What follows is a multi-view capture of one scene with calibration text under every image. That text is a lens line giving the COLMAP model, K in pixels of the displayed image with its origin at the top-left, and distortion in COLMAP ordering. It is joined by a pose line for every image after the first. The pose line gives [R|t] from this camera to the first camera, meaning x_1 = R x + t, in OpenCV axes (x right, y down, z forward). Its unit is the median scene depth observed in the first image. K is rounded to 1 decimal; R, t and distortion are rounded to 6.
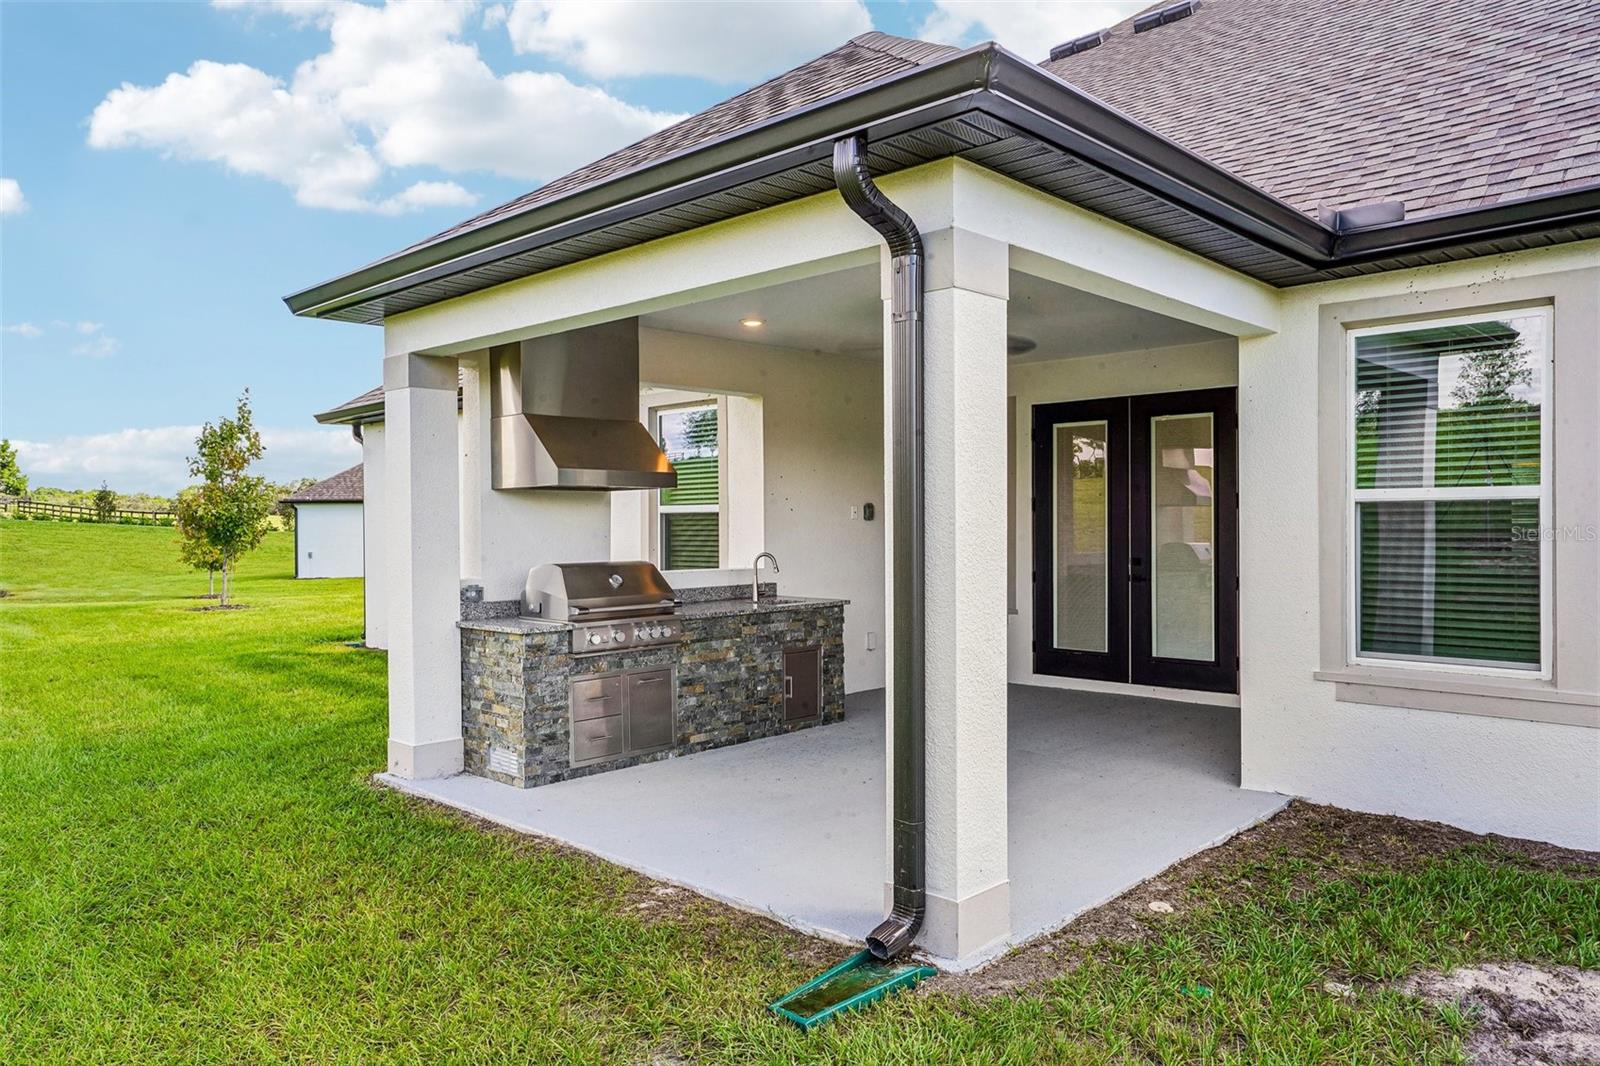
lens RADIAL K [[1096.9, 0, 800.0], [0, 1096.9, 533.0], [0, 0, 1]] dist [-0.036559, 0.098008]
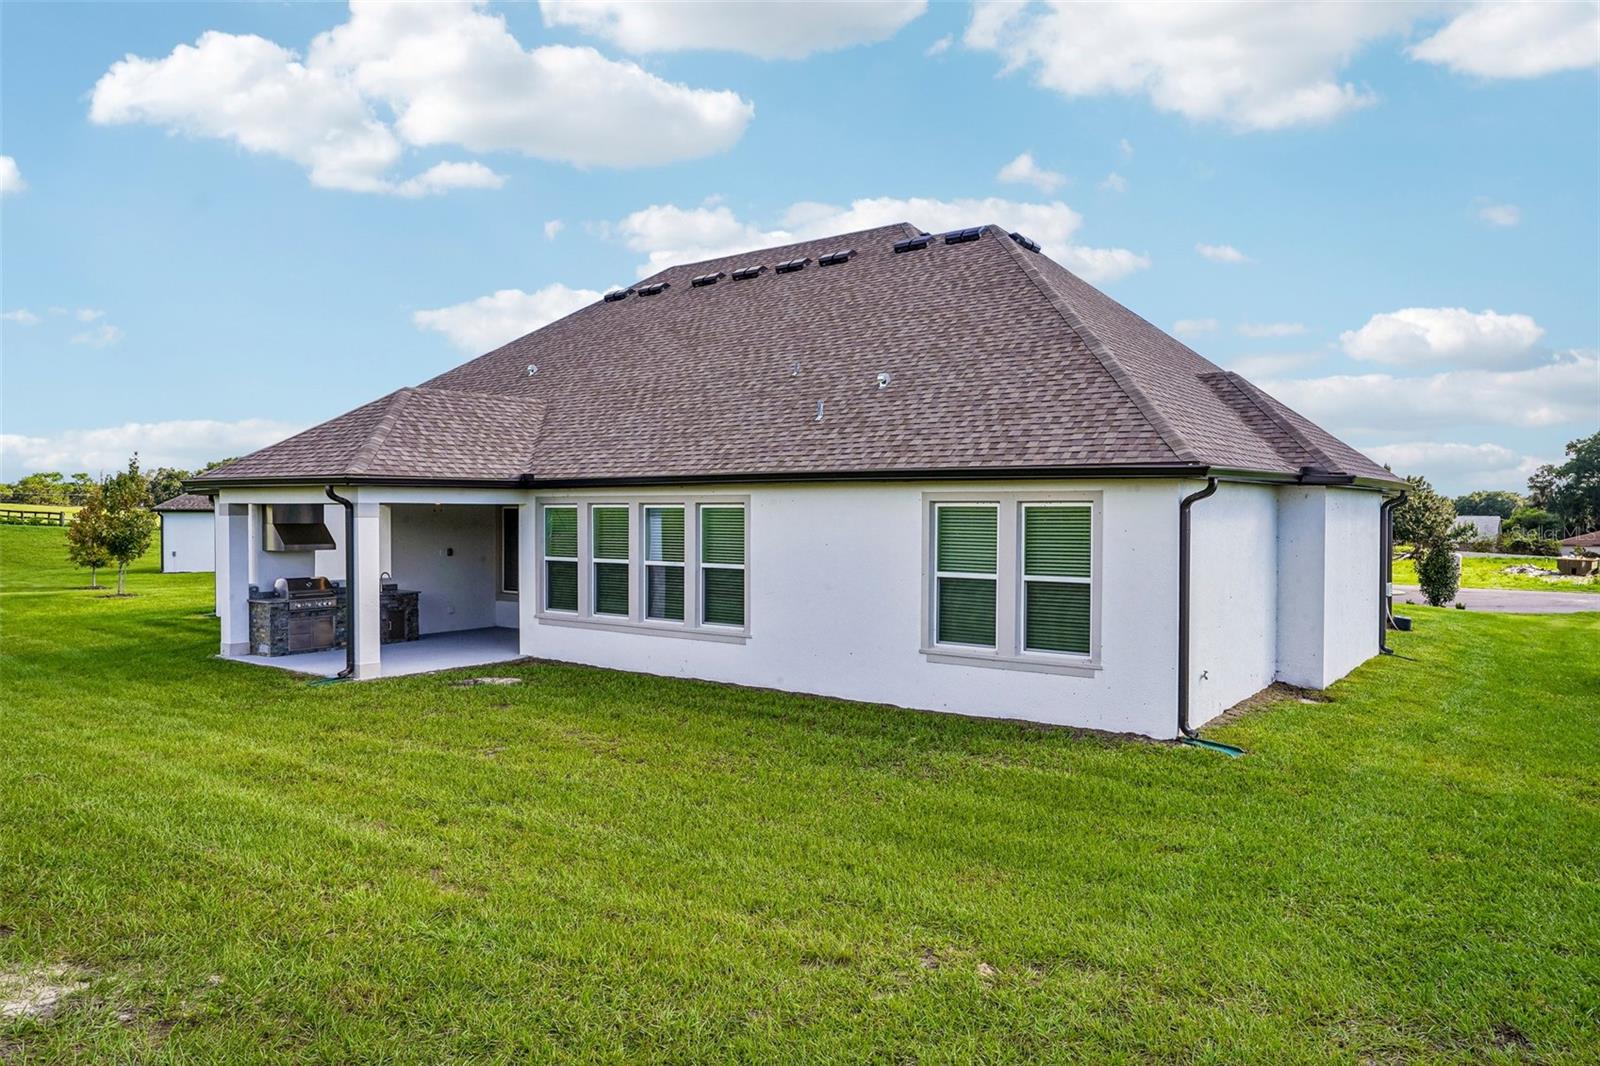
lens RADIAL K [[1096.9, 0, 800.0], [0, 1096.9, 533.0], [0, 0, 1]] dist [-0.036559, 0.098008]
pose [[0.994575, 0.005201, 0.103894, 0.751584], [-0.006292, 0.999928, 0.010174, -0.118050], [-0.103834, -0.010773, 0.994536, -1.804211]]
